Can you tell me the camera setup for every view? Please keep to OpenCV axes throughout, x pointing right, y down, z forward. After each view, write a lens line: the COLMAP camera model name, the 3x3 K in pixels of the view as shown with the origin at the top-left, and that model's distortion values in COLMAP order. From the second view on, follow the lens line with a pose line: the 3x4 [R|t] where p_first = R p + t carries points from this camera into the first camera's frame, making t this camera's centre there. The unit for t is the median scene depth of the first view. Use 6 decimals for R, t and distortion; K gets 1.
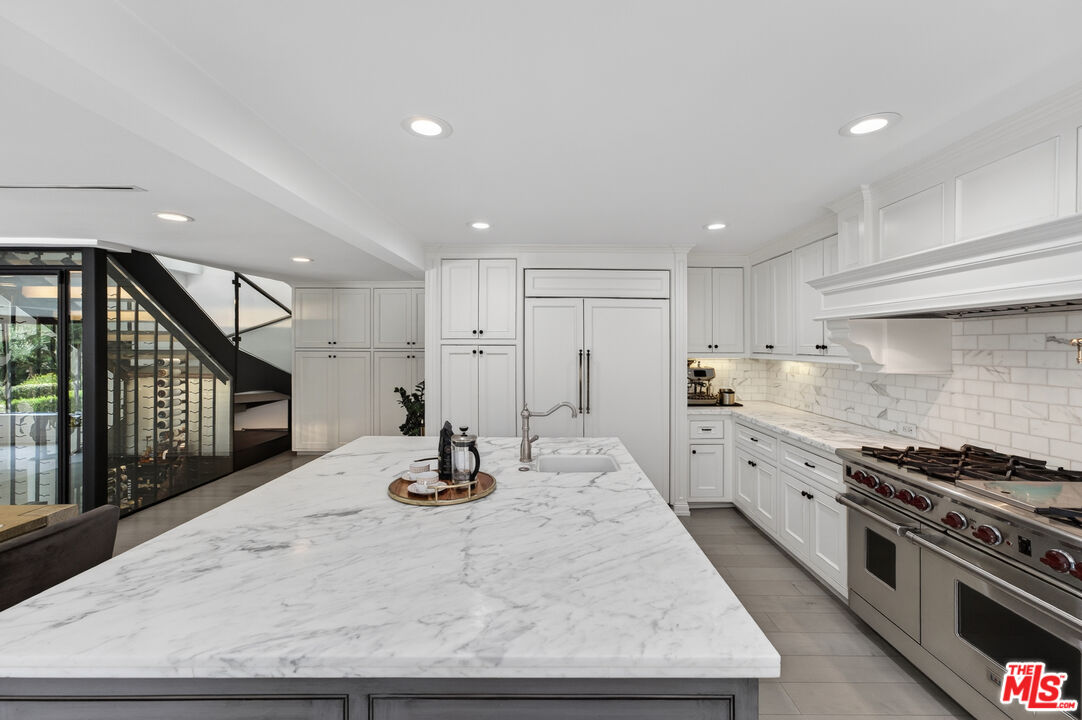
lens RADIAL K [[447.0, 0, 550.7], [0, 447.0, 357.6], [0, 0, 1]] dist [-0.002451, 0.000090]
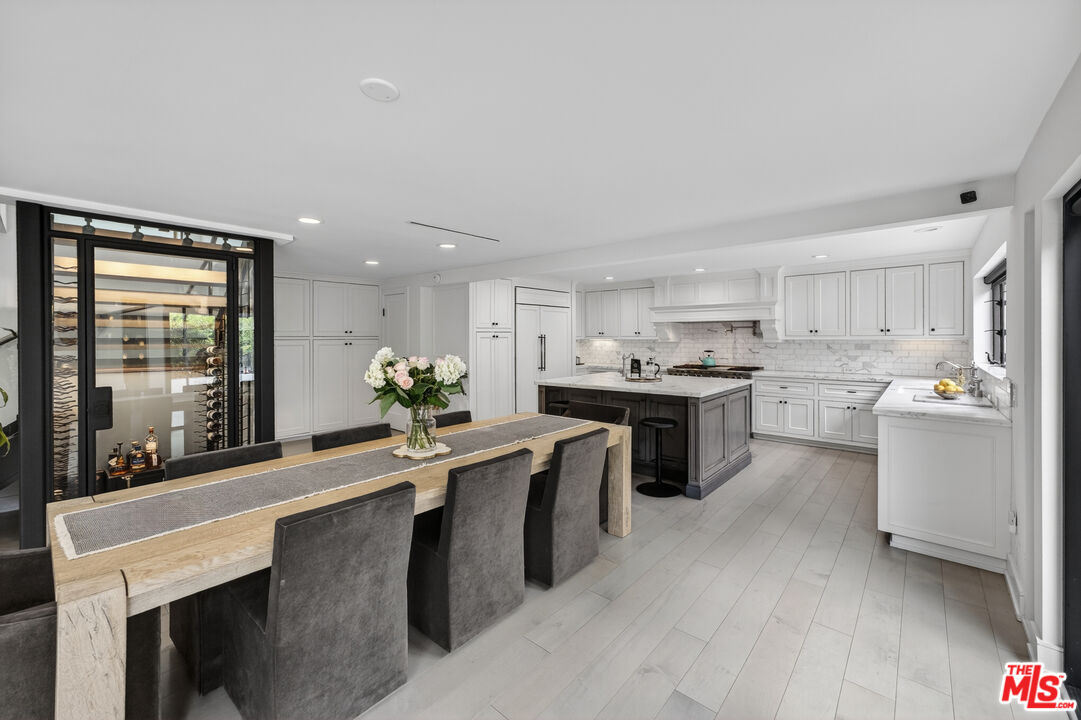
lens RADIAL K [[439.5, 0, 559.2], [0, 439.5, 340.4], [0, 0, 1]] dist [-0.000930, -0.000009]
pose [[0.650624, -0.010443, 0.759328, -1.216014], [0.026958, 0.999593, -0.009351, 0.022613], [-0.758922, 0.026553, 0.650640, -0.193367]]
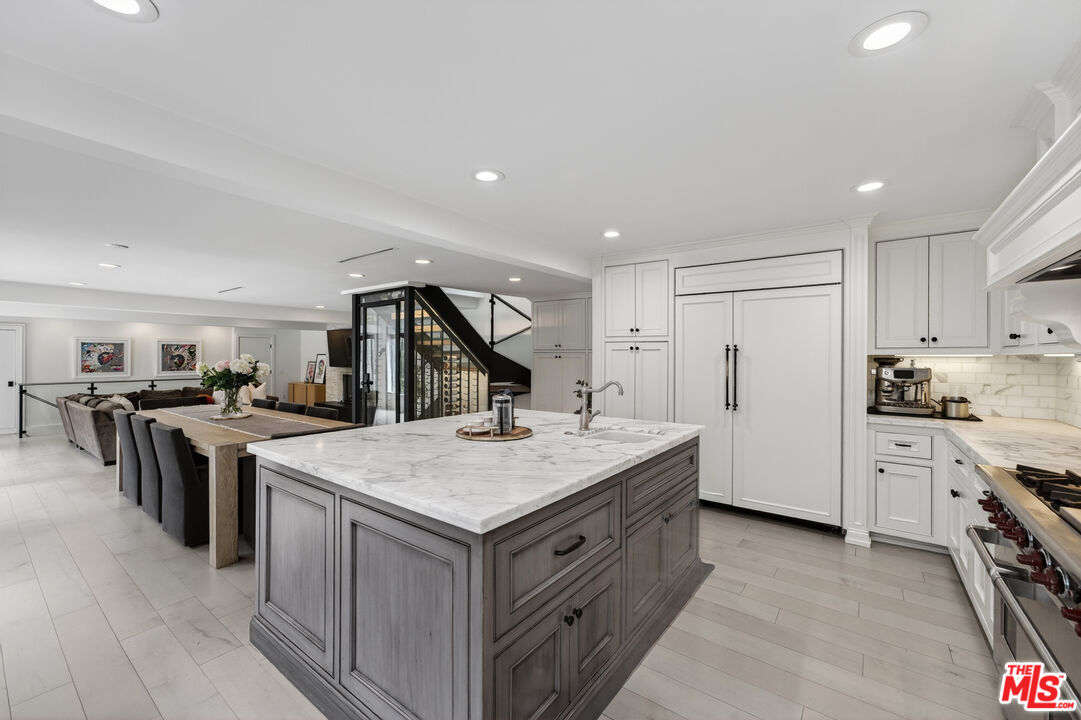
lens RADIAL K [[446.6, 0, 550.2], [0, 446.6, 357.6], [0, 0, 1]] dist [-0.002451, 0.000090]
pose [[0.804762, 0.000591, -0.593597, 0.325102], [-0.018575, 0.999535, -0.024187, 0.040235], [0.593307, 0.030490, 0.804399, -0.003634]]
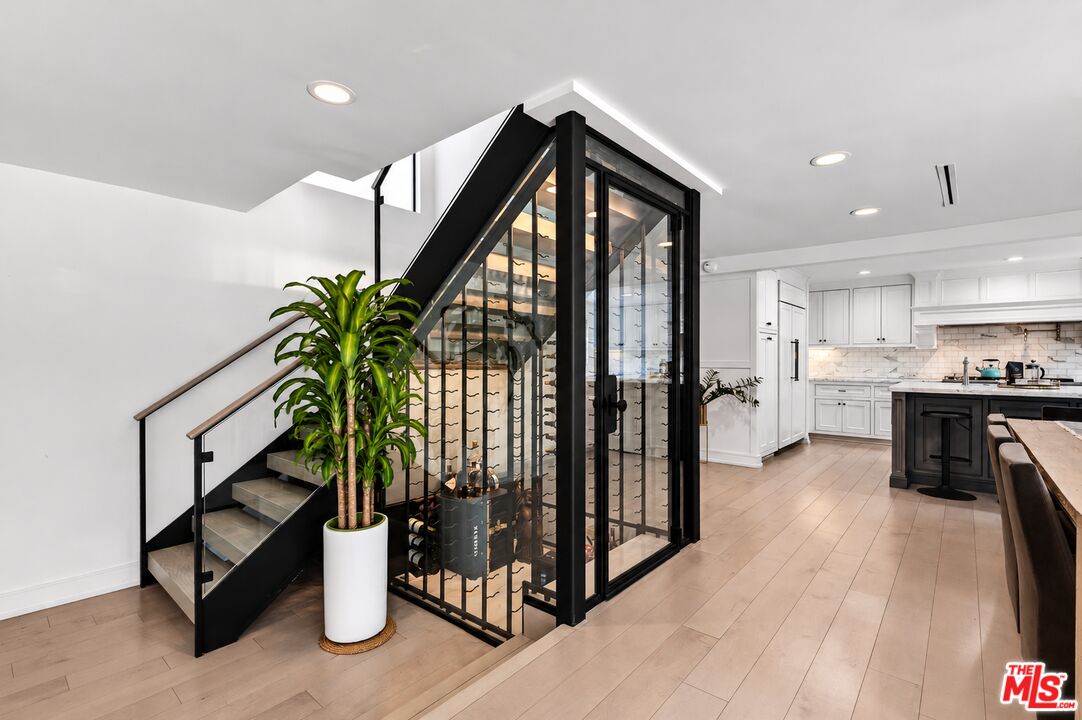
lens RADIAL K [[447.0, 0, 550.7], [0, 447.0, 357.6], [0, 0, 1]] dist [-0.002451, 0.000090]
pose [[0.692951, 0.004955, 0.720967, -1.609557], [0.020471, 0.999438, -0.026544, 0.068958], [-0.720694, 0.033153, 0.692460, 0.545116]]
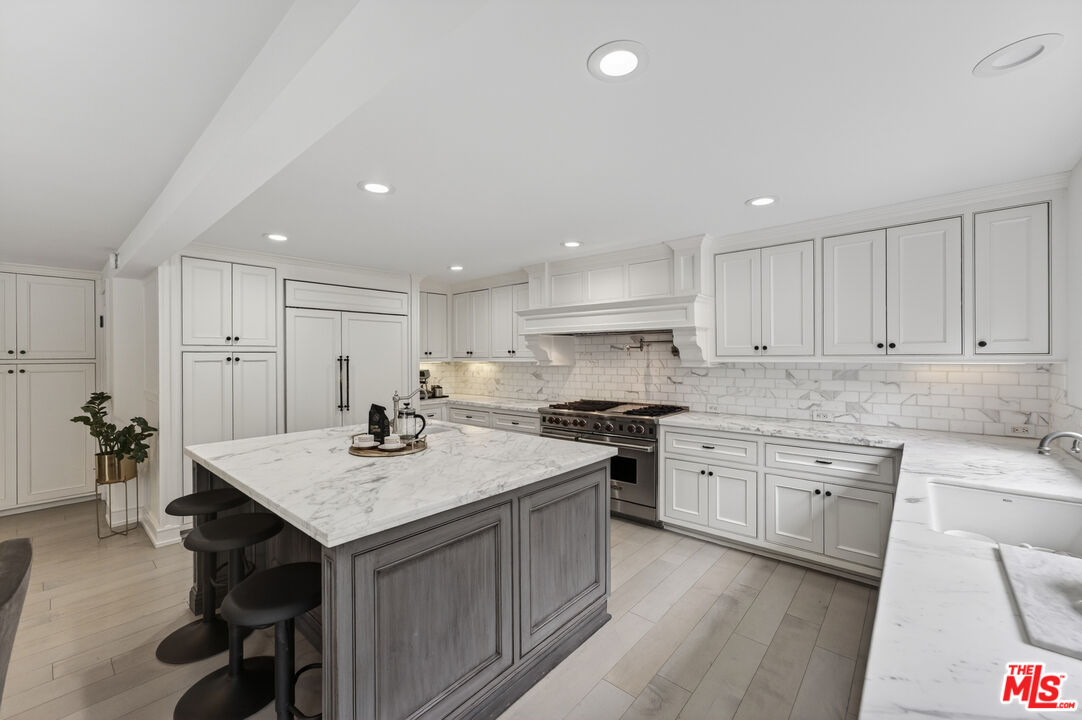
lens RADIAL K [[454.1, 0, 541.0], [0, 454.1, 360.0], [0, 0, 1]] dist [-0.019161, 0.000115]
pose [[0.661674, -0.014486, 0.749652, -0.455411], [0.031773, 0.999457, -0.008730, 0.018785], [-0.749118, 0.029595, 0.661775, -0.138254]]
